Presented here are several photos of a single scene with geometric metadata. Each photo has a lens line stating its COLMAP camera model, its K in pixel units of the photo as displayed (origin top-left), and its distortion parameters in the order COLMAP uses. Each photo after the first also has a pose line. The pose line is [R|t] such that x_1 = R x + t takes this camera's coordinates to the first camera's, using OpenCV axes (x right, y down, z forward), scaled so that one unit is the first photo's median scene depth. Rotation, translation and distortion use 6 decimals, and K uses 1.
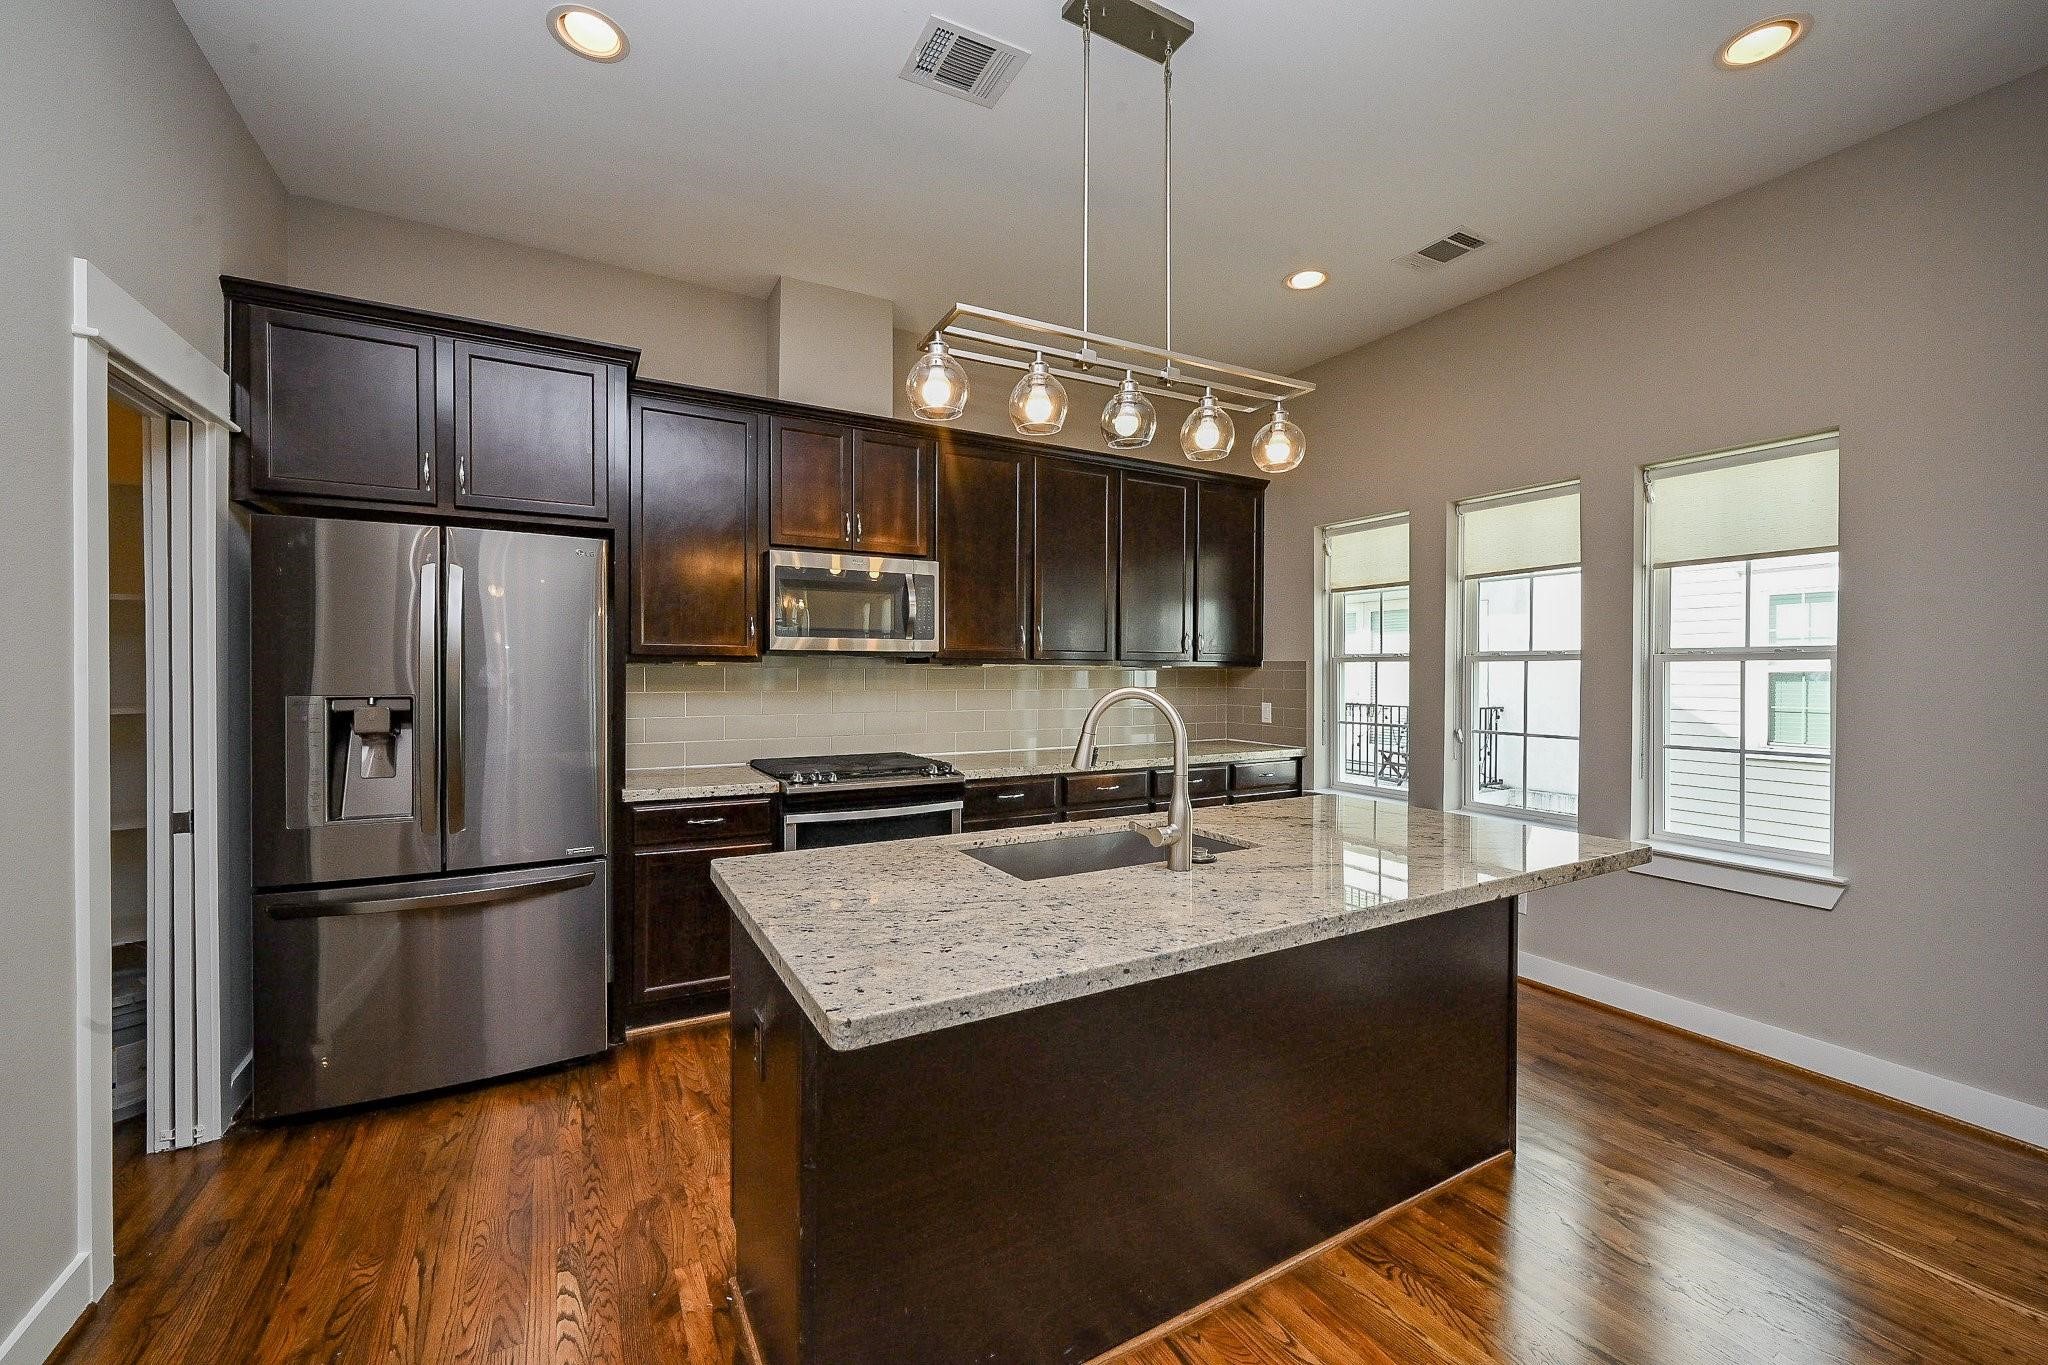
lens RADIAL K [[809.9, 0, 1024.0], [0, 809.9, 682.5], [0, 0, 1]] dist [-0.001028, -0.000369]
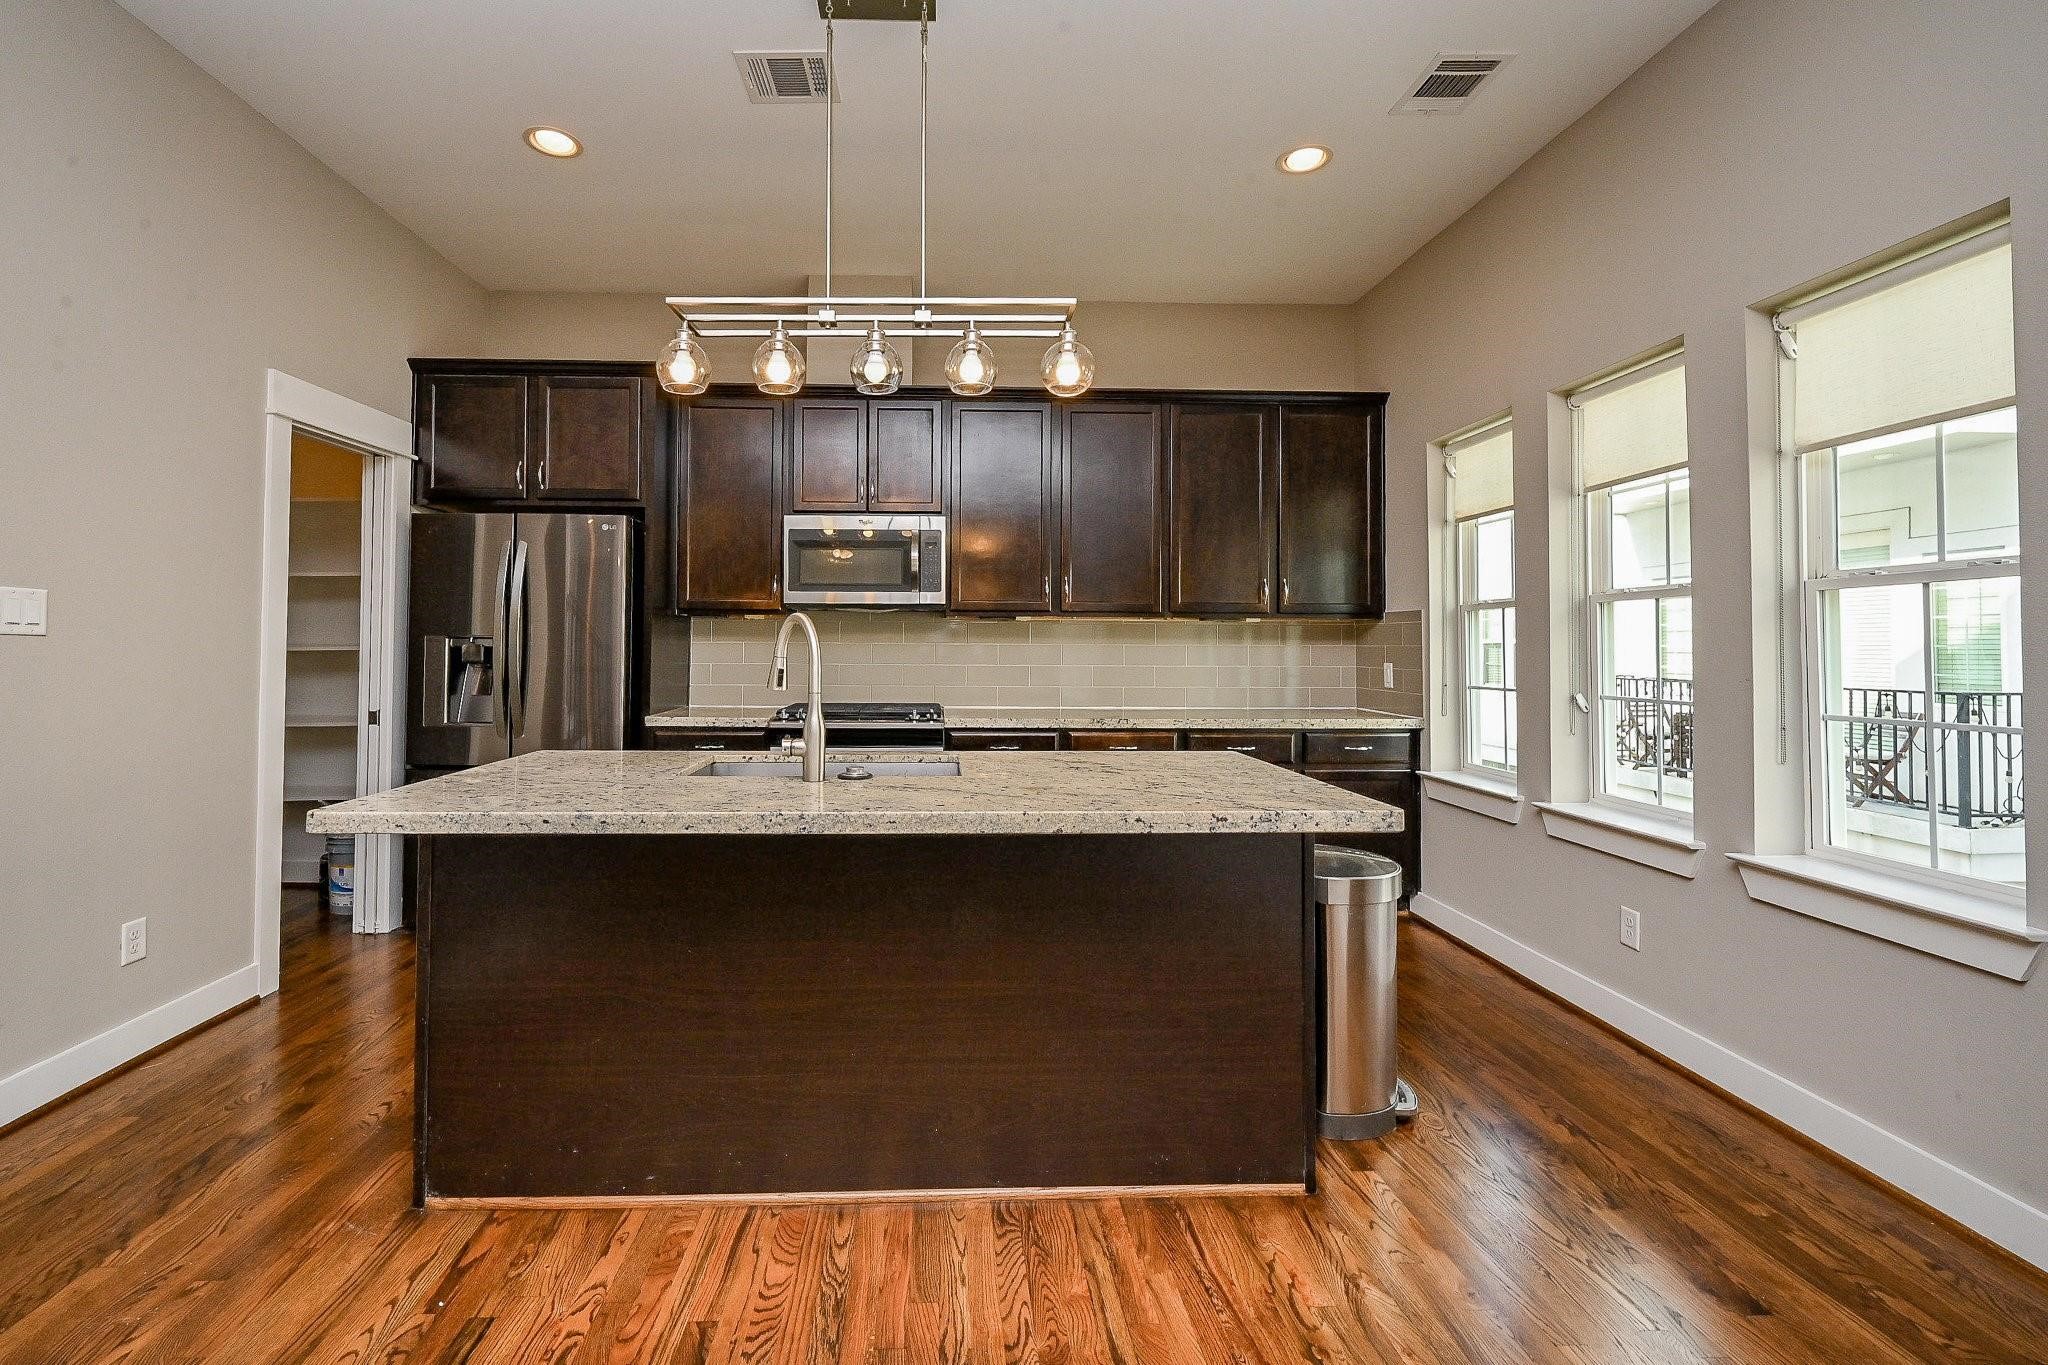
lens RADIAL K [[901.7, 0, 1022.9], [0, 901.7, 633.3], [0, 0, 1]] dist [-0.001025, 0.000051]
pose [[0.887260, -0.008040, -0.461200, 0.580037], [-0.008418, 0.999399, -0.033616, 0.042676], [0.461193, 0.033709, 0.886659, 0.037035]]
